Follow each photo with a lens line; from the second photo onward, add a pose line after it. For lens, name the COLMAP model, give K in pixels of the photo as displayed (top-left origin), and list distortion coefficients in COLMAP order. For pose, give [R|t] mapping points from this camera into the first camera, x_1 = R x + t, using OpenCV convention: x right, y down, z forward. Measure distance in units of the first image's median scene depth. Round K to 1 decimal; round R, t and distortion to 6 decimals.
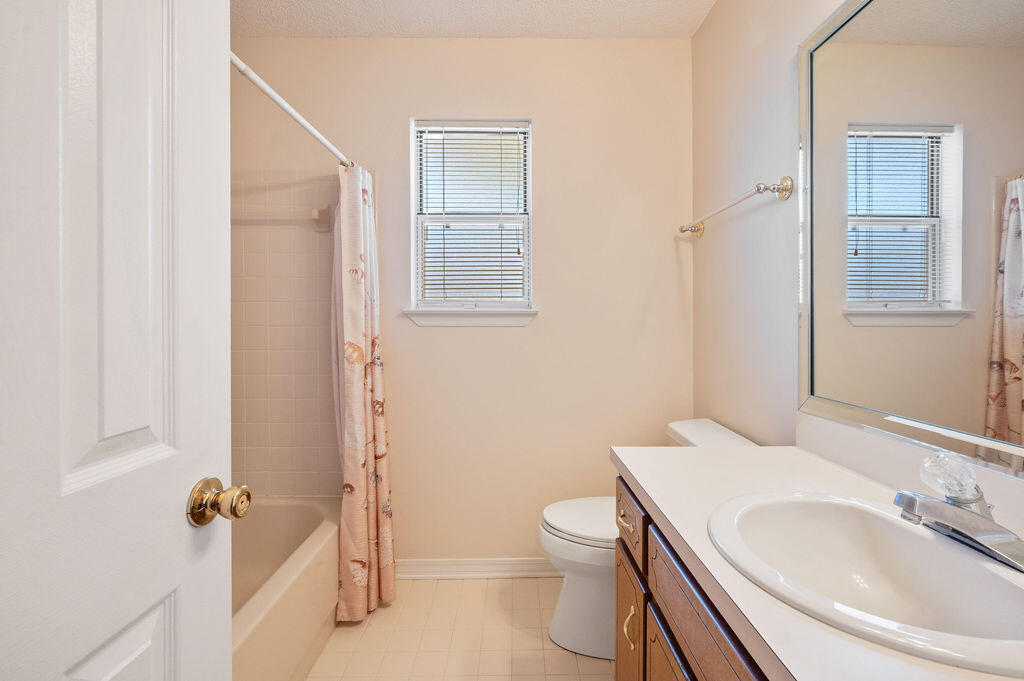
lens RADIAL K [[455.5, 0, 519.3], [0, 455.5, 326.7], [0, 0, 1]] dist [-0.002786, -0.000247]
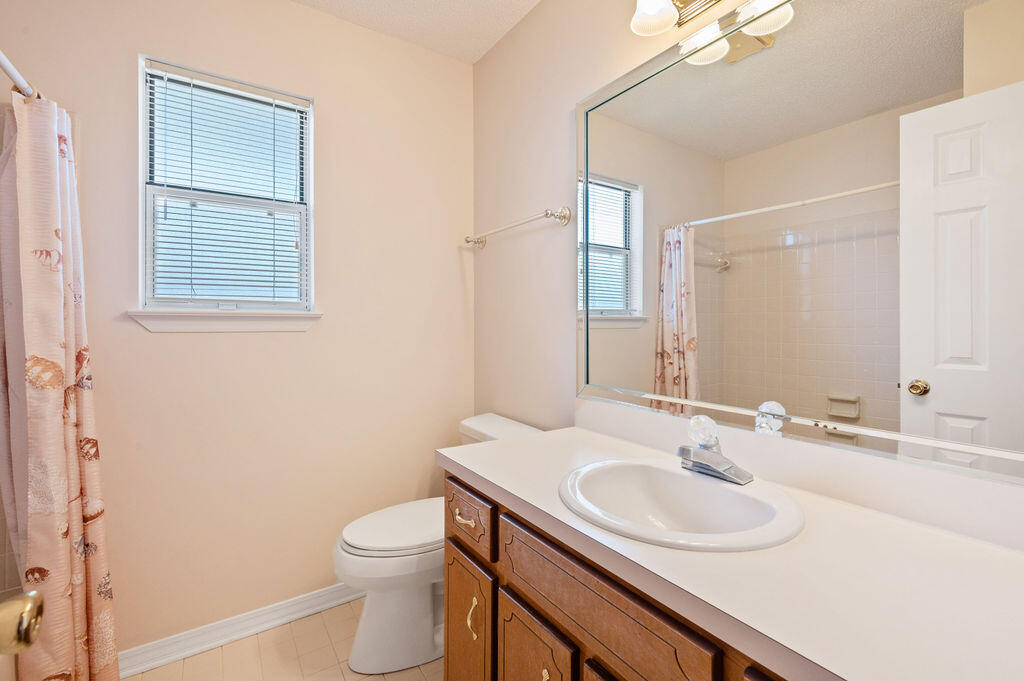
lens RADIAL K [[455.5, 0, 519.3], [0, 455.5, 326.7], [0, 0, 1]] dist [-0.002786, -0.000247]
pose [[0.830917, -0.003962, 0.556382, -0.146780], [0.007709, 0.999961, -0.004393, -0.002594], [-0.556343, 0.007940, 0.830915, 0.039816]]
